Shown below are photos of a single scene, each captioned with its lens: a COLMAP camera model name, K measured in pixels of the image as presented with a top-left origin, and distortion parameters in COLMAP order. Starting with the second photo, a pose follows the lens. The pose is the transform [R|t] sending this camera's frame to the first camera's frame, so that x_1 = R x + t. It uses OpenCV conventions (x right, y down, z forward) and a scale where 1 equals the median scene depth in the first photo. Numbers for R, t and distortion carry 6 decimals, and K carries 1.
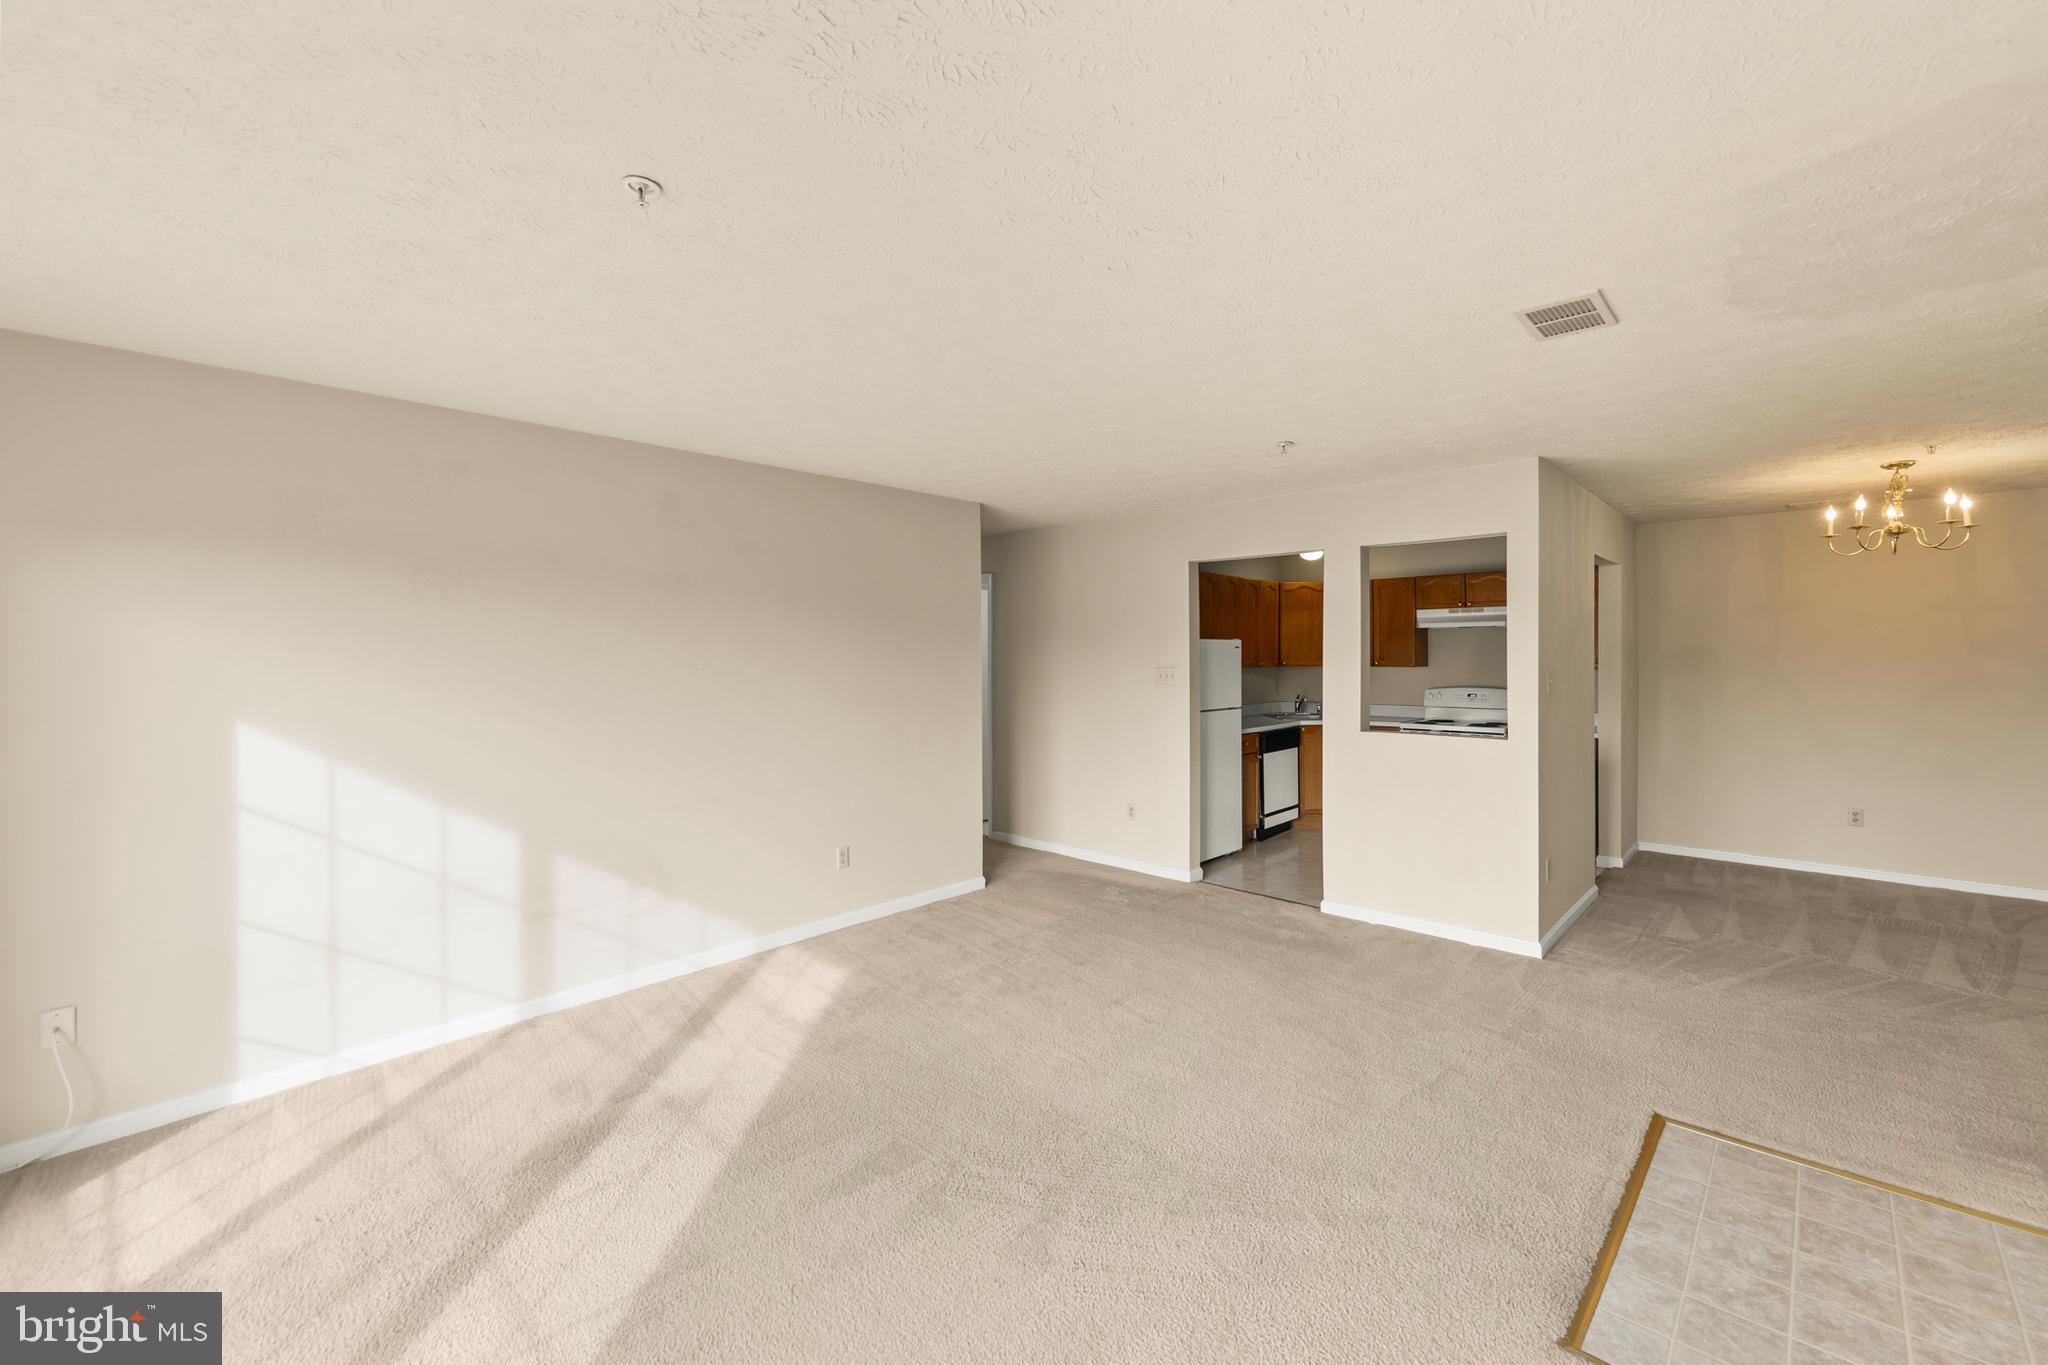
lens RADIAL K [[842.7, 0, 1031.8], [0, 842.7, 664.4], [0, 0, 1]] dist [0.010809, -0.001929]
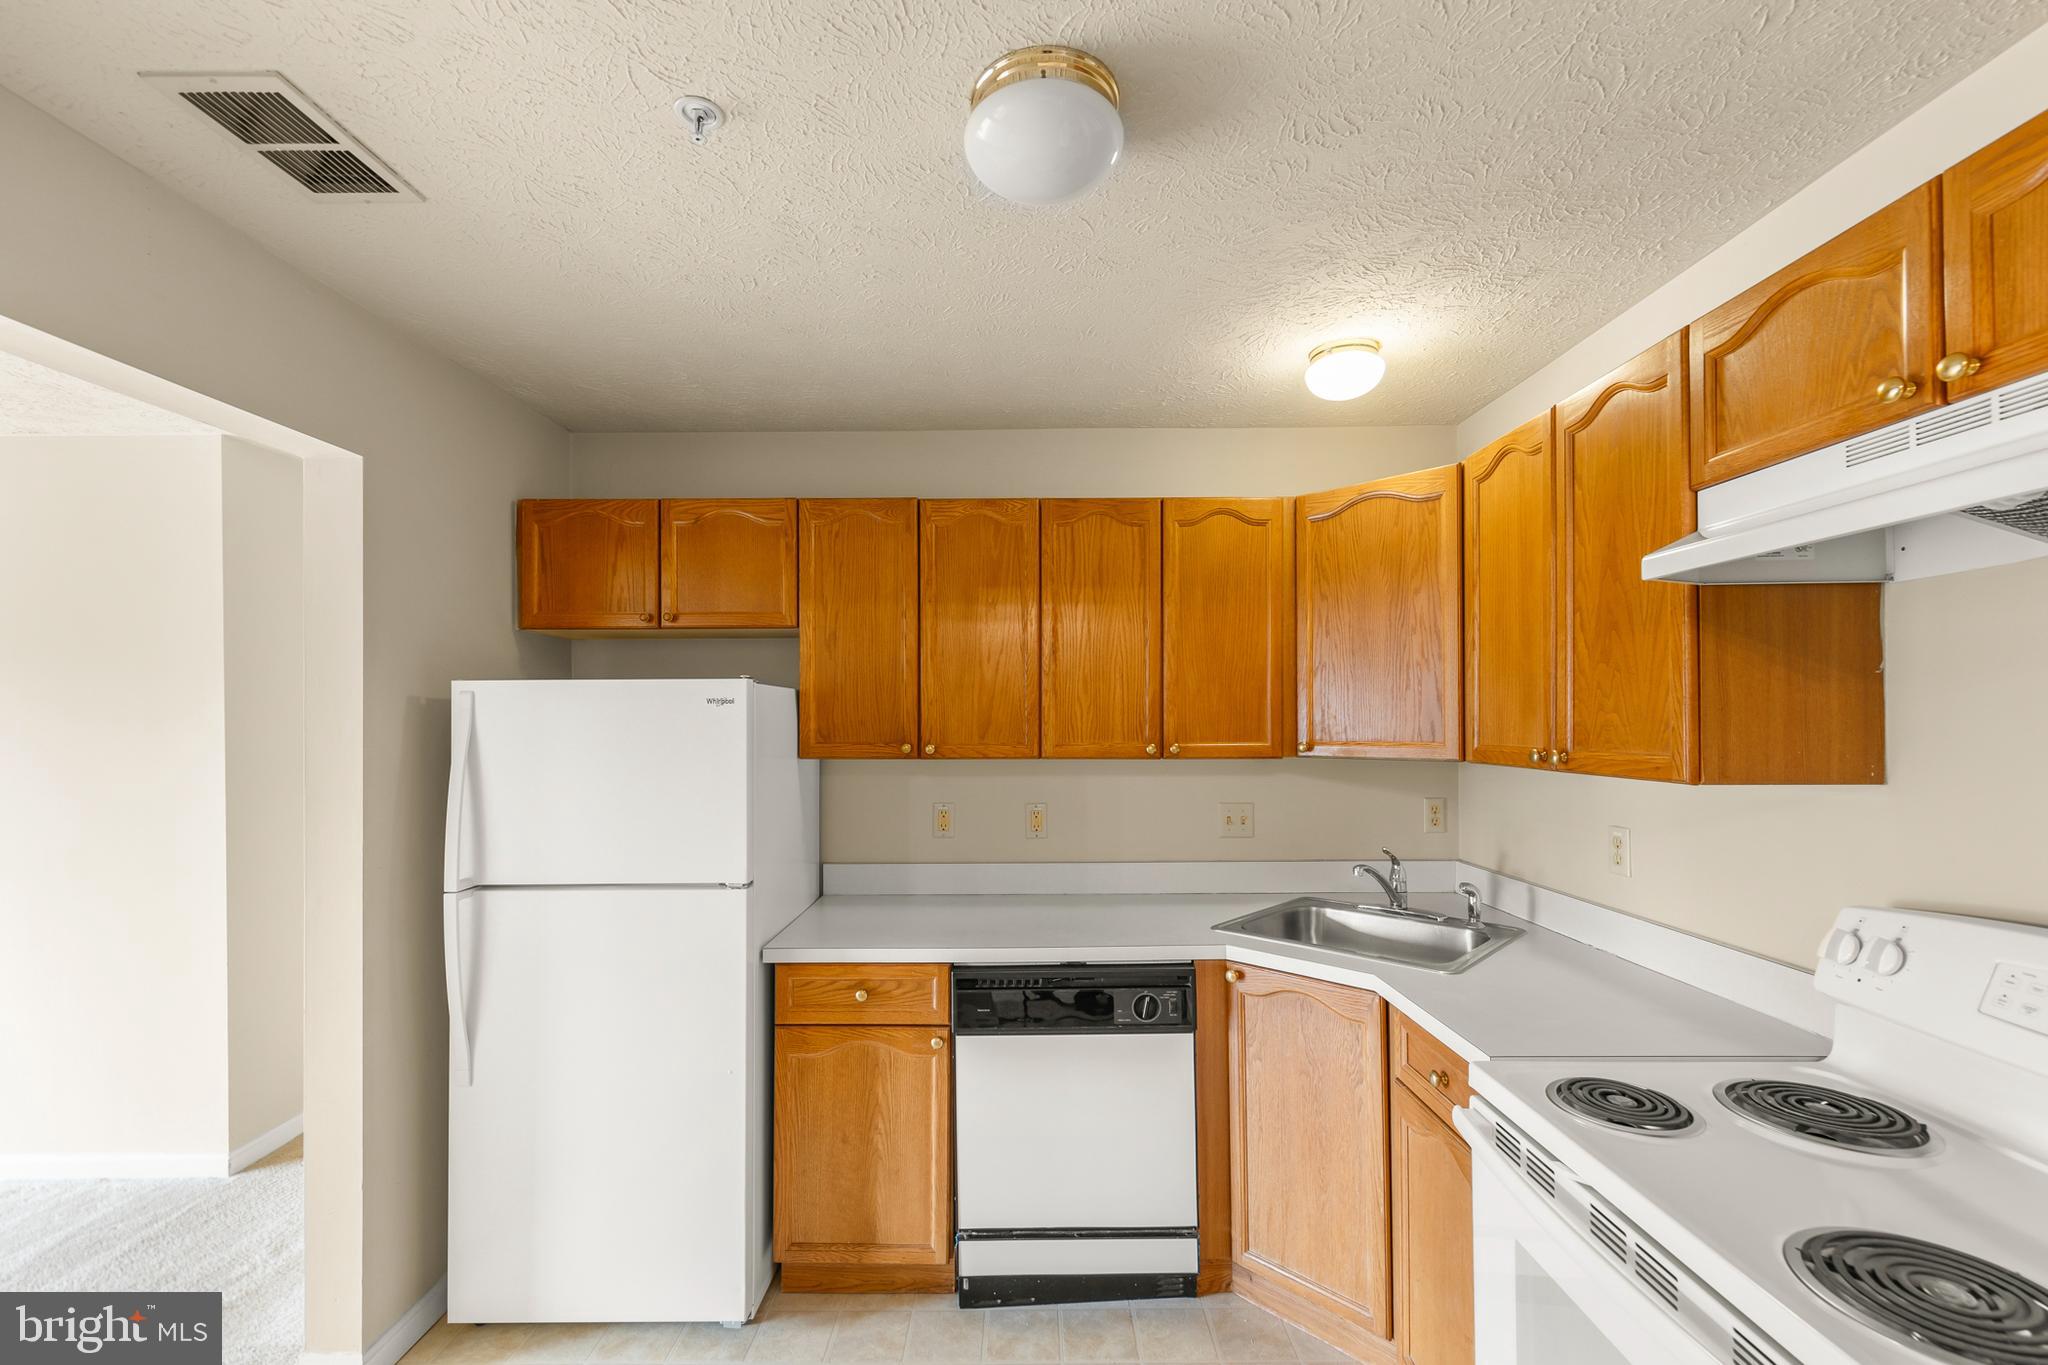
lens RADIAL K [[842.7, 0, 1027.9], [0, 842.7, 714.7], [0, 0, 1]] dist [0.010809, -0.001929]
pose [[0.669967, -0.006866, -0.742359, 0.515015], [-0.000602, 0.999952, -0.009791, -0.011483], [0.742390, 0.007007, 0.669931, 0.782363]]
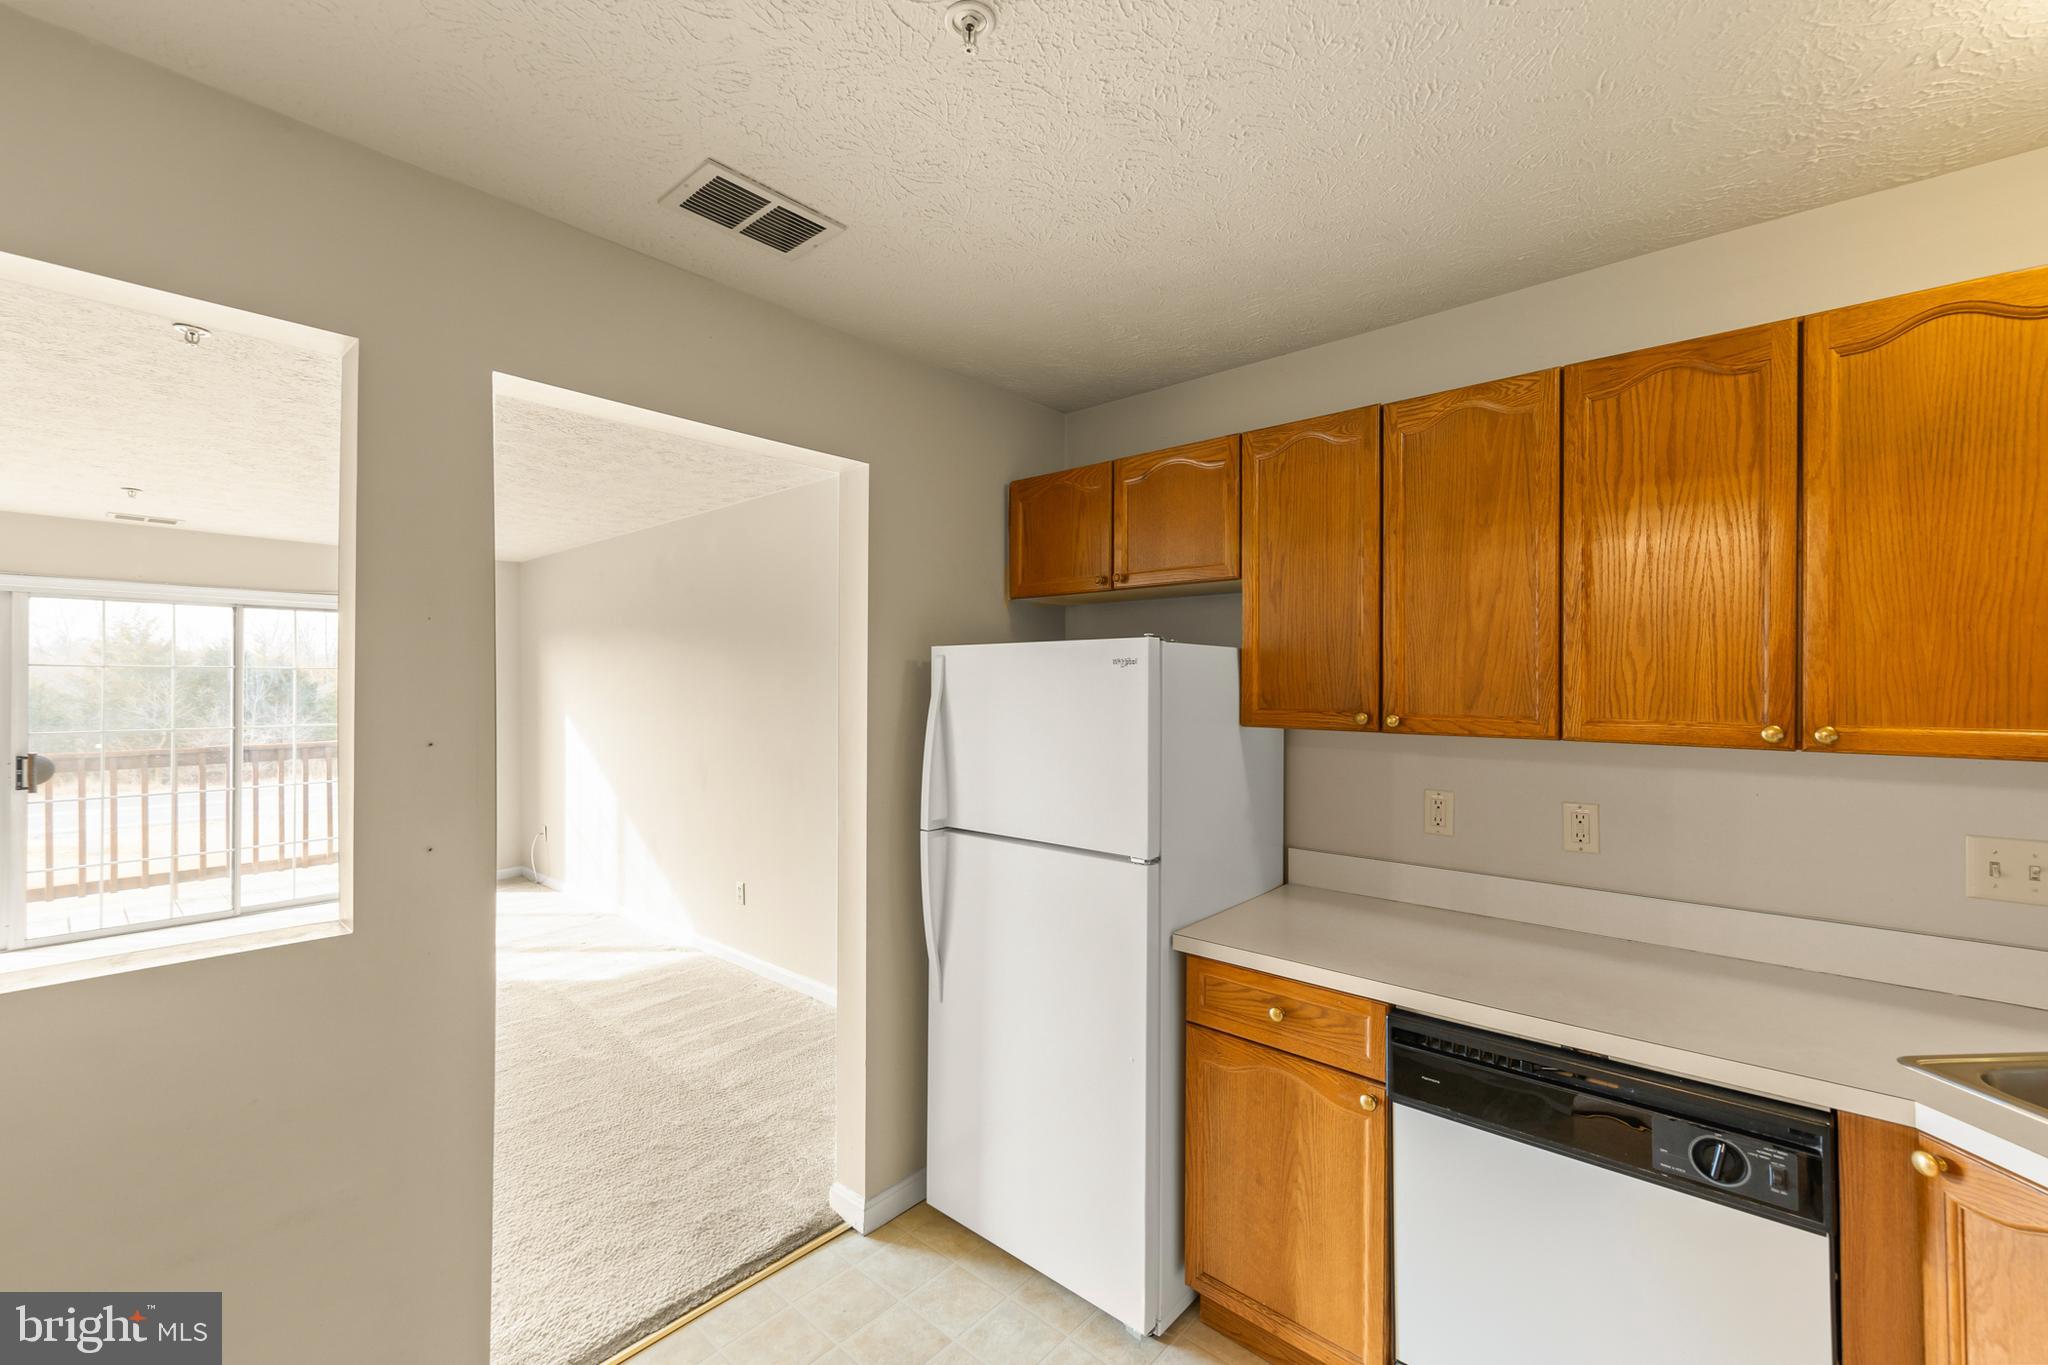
lens RADIAL K [[842.7, 0, 1023.9], [0, 842.7, 679.5], [0, 0, 1]] dist [0.010809, -0.001929]
pose [[0.018261, -0.004953, -0.999821, 0.500137], [-0.010072, 0.999936, -0.005137, -0.011452], [0.999783, 0.010164, 0.018209, 0.863029]]
